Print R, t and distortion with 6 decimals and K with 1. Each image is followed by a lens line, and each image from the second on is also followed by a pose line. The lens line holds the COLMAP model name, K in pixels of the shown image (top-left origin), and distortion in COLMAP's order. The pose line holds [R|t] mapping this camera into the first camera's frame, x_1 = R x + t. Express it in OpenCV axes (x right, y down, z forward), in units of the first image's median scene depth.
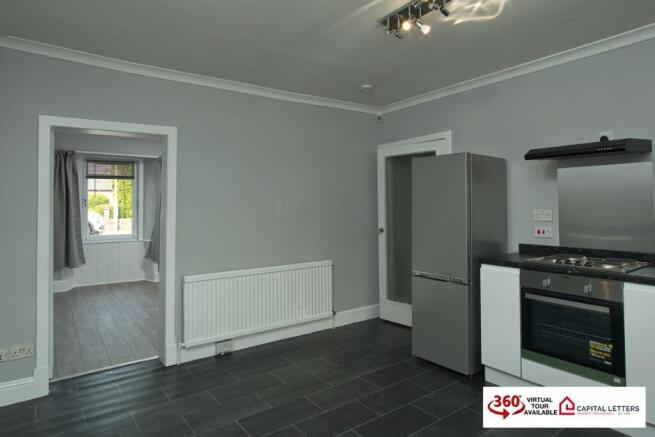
lens RADIAL K [[406.5, 0, 326.9], [0, 406.5, 192.2], [0, 0, 1]] dist [-0.005224, -0.000981]
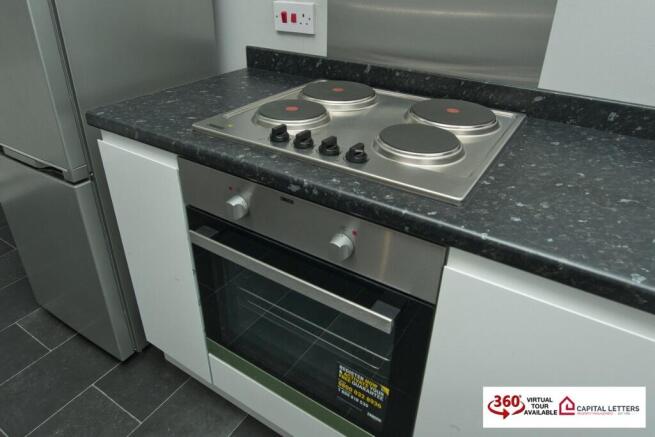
lens RADIAL K [[406.5, 0, 326.9], [0, 406.5, 192.2], [0, 0, 1]] dist [-0.005224, -0.000981]
pose [[0.936858, -0.157440, 0.312267, 0.430633], [-0.027162, 0.857470, 0.513816, 0.042735], [-0.348655, -0.489854, 0.799051, 0.619492]]
